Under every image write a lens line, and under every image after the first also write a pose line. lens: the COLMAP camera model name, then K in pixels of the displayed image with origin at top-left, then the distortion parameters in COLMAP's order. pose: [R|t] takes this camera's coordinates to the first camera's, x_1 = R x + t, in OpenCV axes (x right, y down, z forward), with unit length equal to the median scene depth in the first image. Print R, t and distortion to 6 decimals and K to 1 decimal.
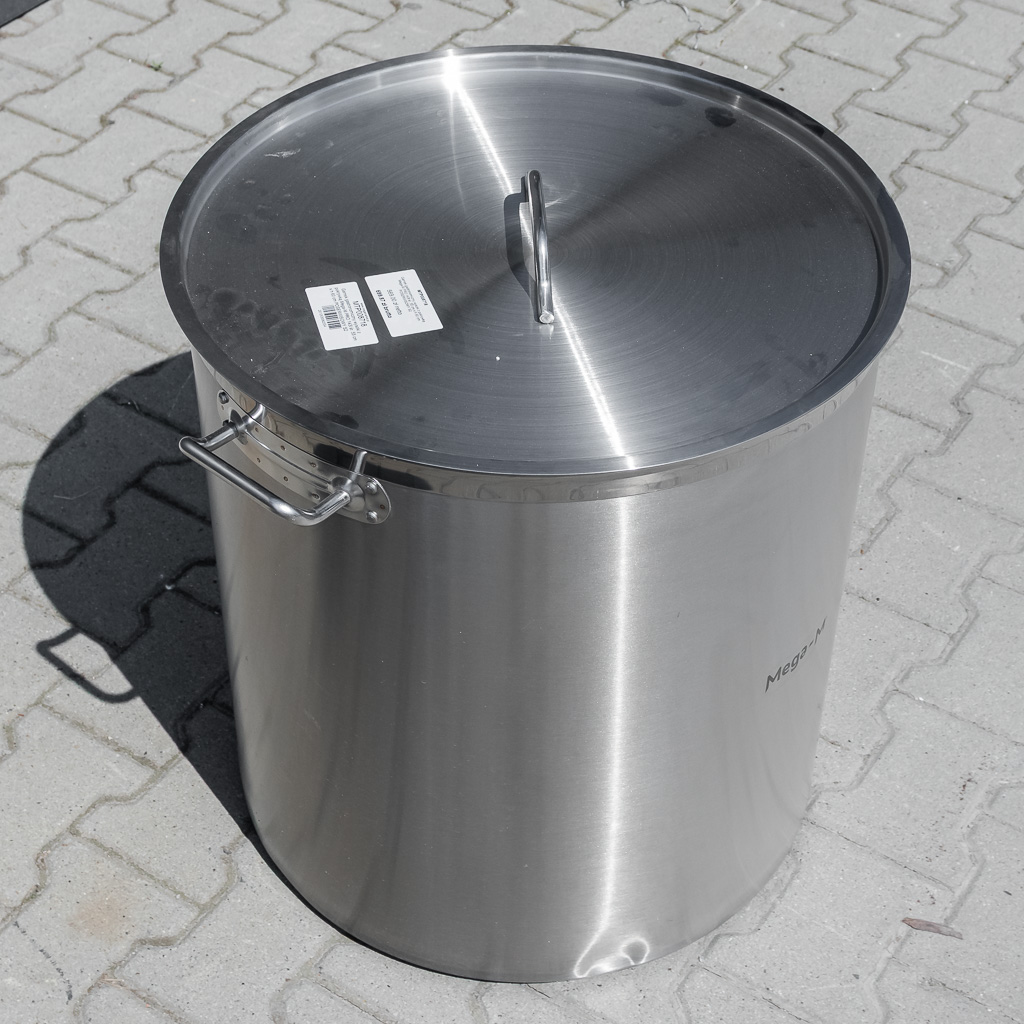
lens RADIAL K [[2010.2, 0, 534.9], [0, 2010.2, 501.8], [0, 0, 1]] dist [-0.019105, 0.000000]
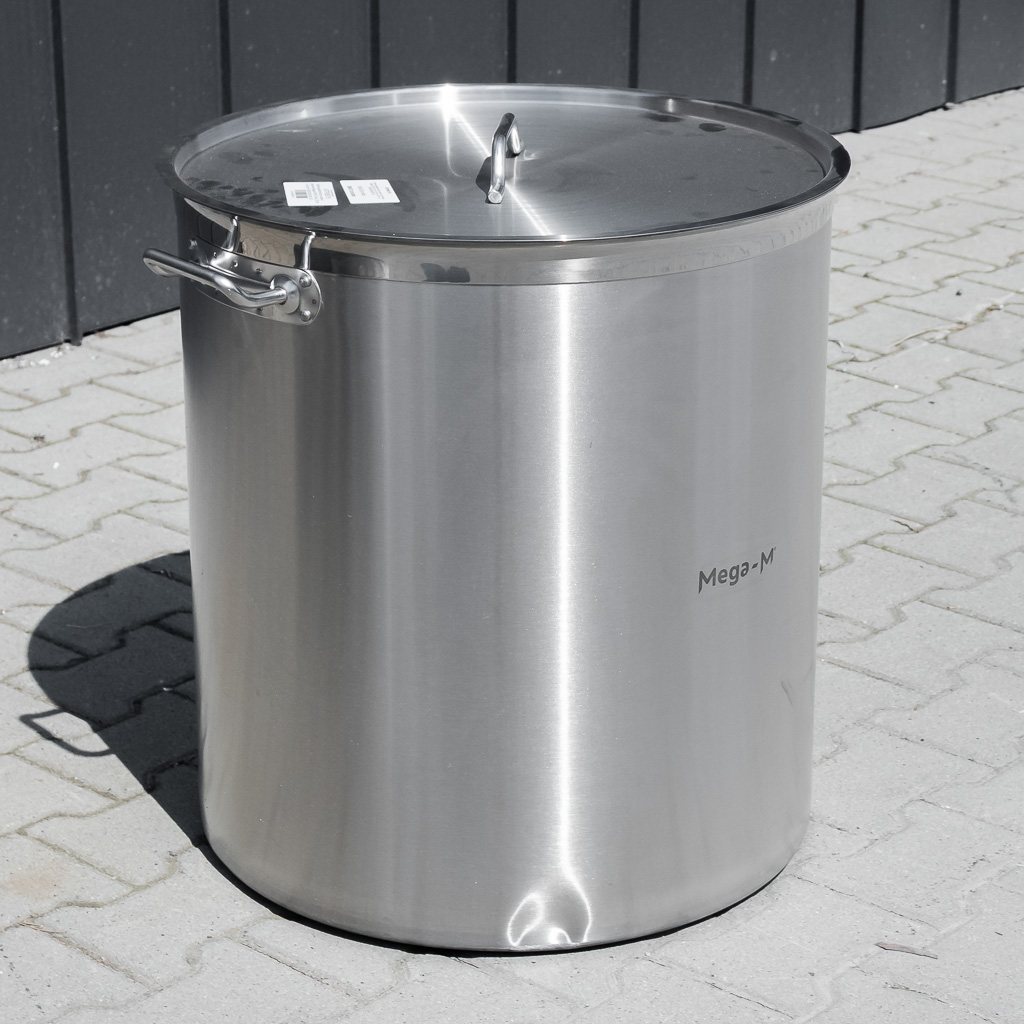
lens RADIAL K [[2846.9, 0, 511.2], [0, 2846.9, 512.1], [0, 0, 1]] dist [-0.010574, 0.000000]
pose [[0.988227, 0.035941, -0.148716, 0.179295], [-0.088285, 0.927820, -0.362430, 0.447191], [0.124956, 0.371292, 0.920070, -0.252043]]
